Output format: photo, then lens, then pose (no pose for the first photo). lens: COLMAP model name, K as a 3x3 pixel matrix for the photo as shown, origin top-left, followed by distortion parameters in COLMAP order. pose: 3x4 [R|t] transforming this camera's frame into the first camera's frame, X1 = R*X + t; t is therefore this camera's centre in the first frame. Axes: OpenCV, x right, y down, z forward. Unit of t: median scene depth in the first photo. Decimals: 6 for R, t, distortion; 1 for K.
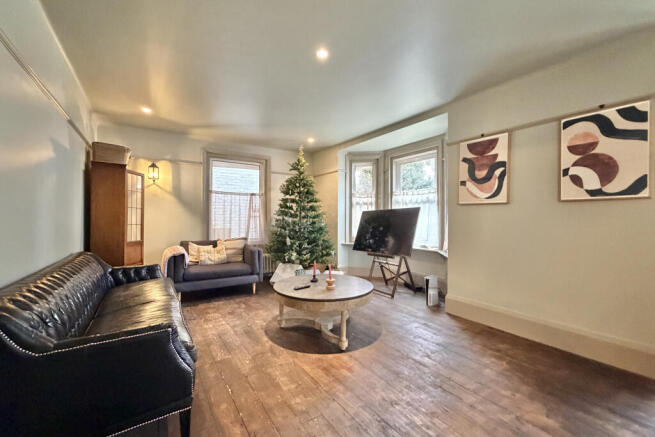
lens RADIAL K [[259.5, 0, 323.7], [0, 259.5, 218.7], [0, 0, 1]] dist [-0.003091, -0.000366]
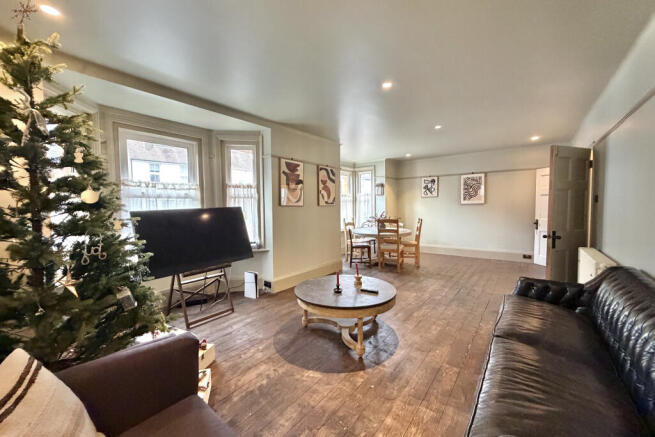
lens RADIAL K [[259.5, 0, 323.8], [0, 259.5, 218.2], [0, 0, 1]] dist [-0.003091, -0.000366]
pose [[-0.302825, -0.033038, 0.952473, -0.900630], [0.023156, 0.998849, 0.042008, -0.047373], [-0.952765, 0.034777, -0.301712, 1.362657]]
